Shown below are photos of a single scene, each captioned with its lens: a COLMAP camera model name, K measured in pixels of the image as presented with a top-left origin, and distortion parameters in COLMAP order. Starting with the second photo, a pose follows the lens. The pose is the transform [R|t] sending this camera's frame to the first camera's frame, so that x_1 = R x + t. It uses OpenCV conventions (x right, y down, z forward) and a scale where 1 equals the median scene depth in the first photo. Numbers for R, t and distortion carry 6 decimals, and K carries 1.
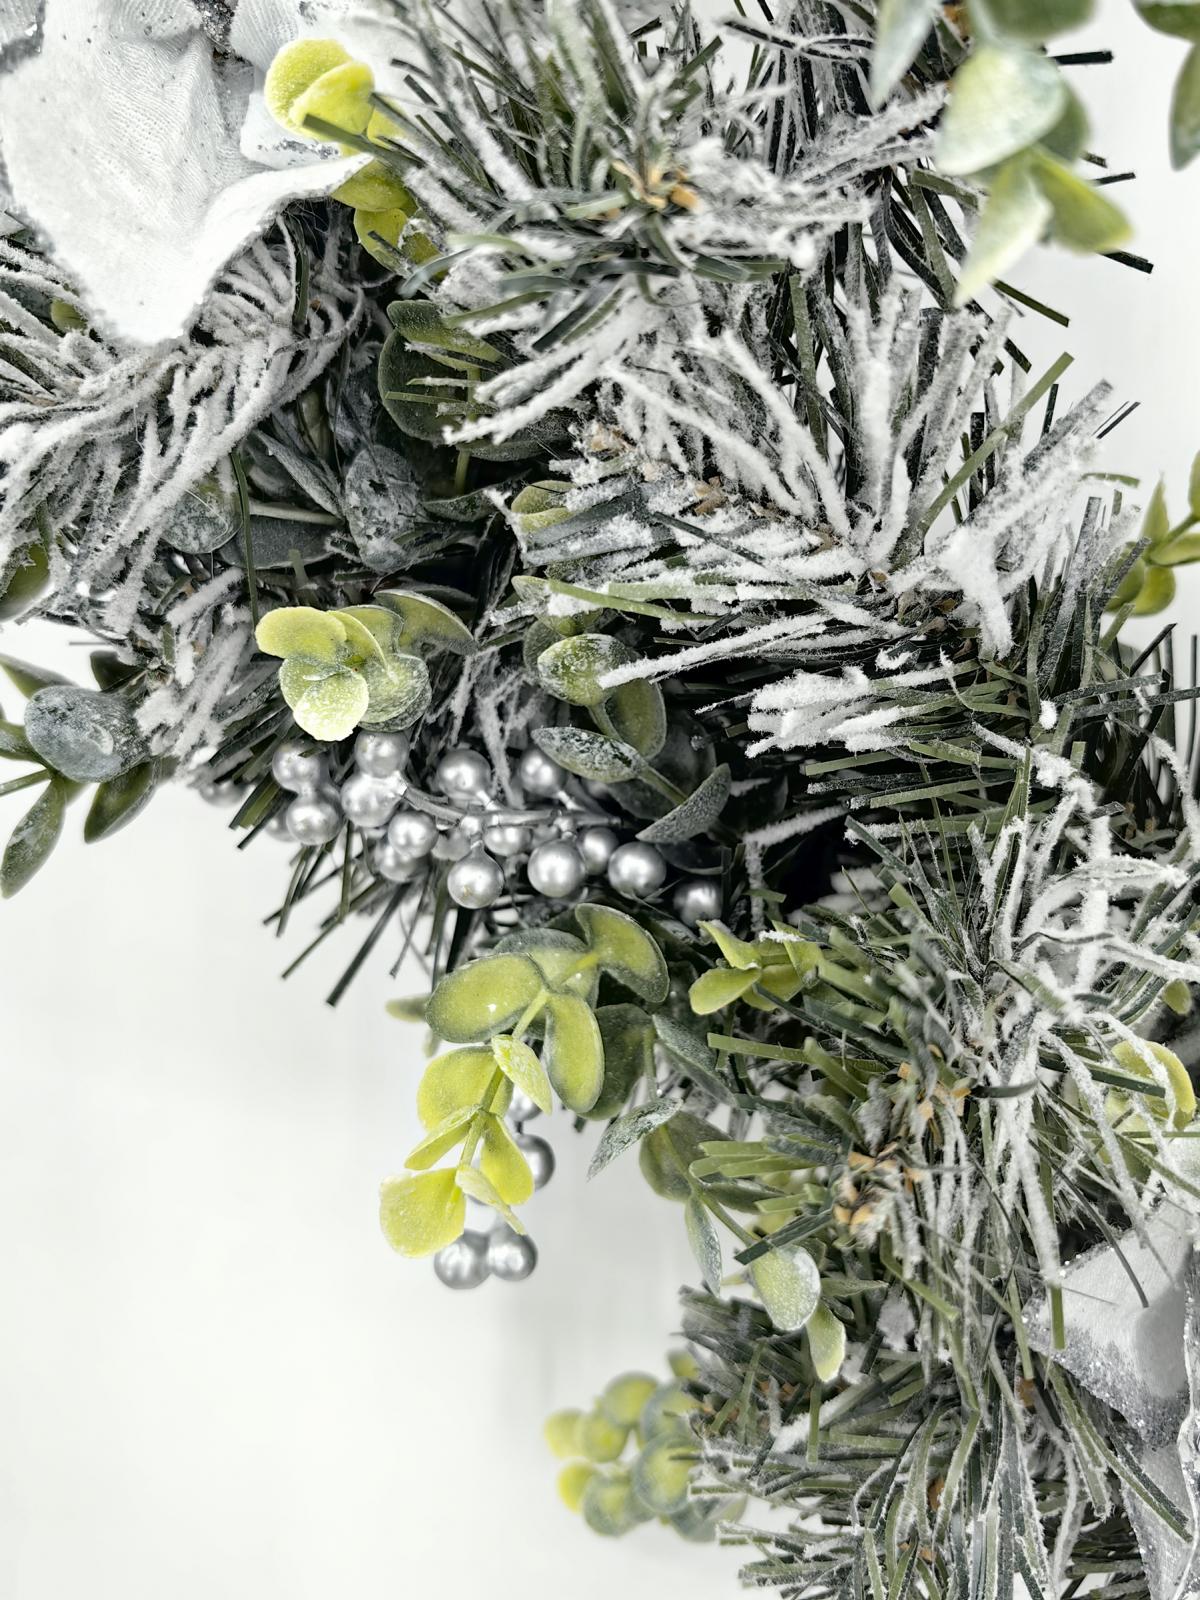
lens RADIAL K [[1279.8, 0, 602.8], [0, 1279.8, 803.9], [0, 0, 1]] dist [0.000973, -0.068825]
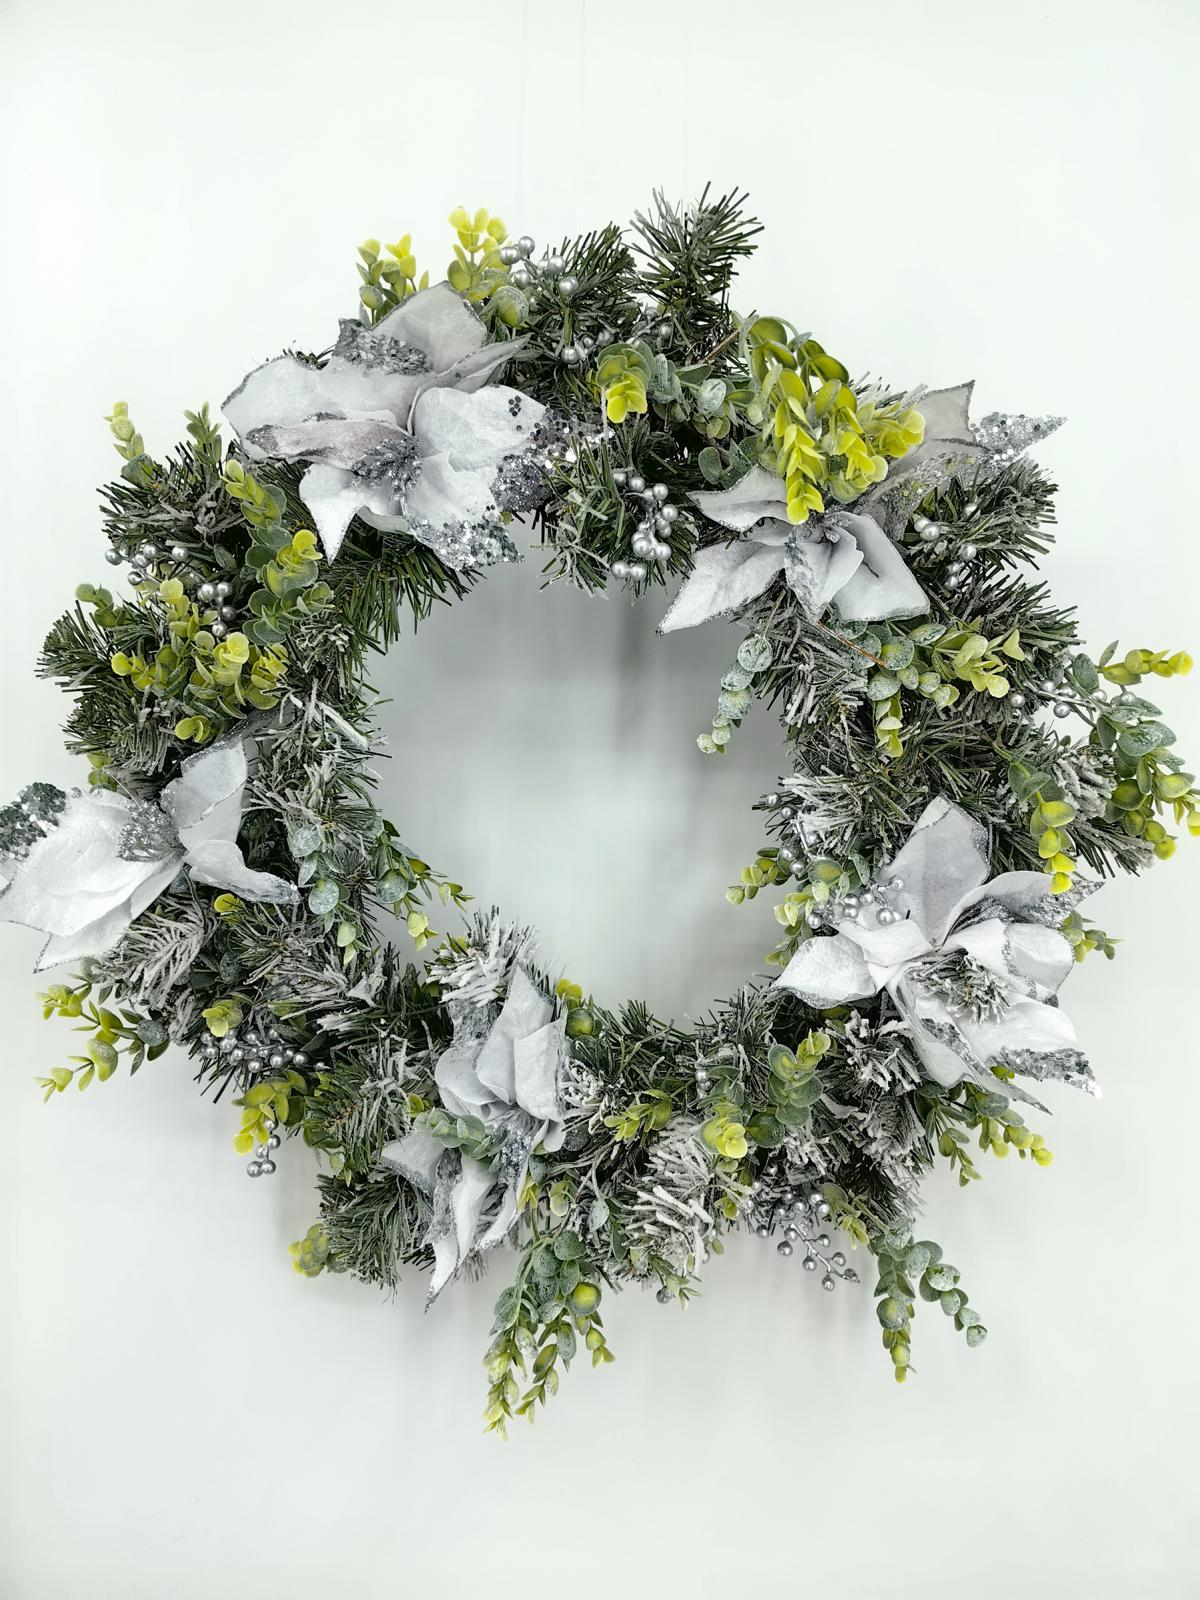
lens RADIAL K [[1279.8, 0, 598.8], [0, 1279.8, 819.4], [0, 0, 1]] dist [0.000973, -0.068825]
pose [[0.989713, -0.032832, 0.139247, 0.398331], [0.045750, 0.994835, -0.090611, -0.270788], [-0.135553, 0.096049, 0.986103, -2.914486]]
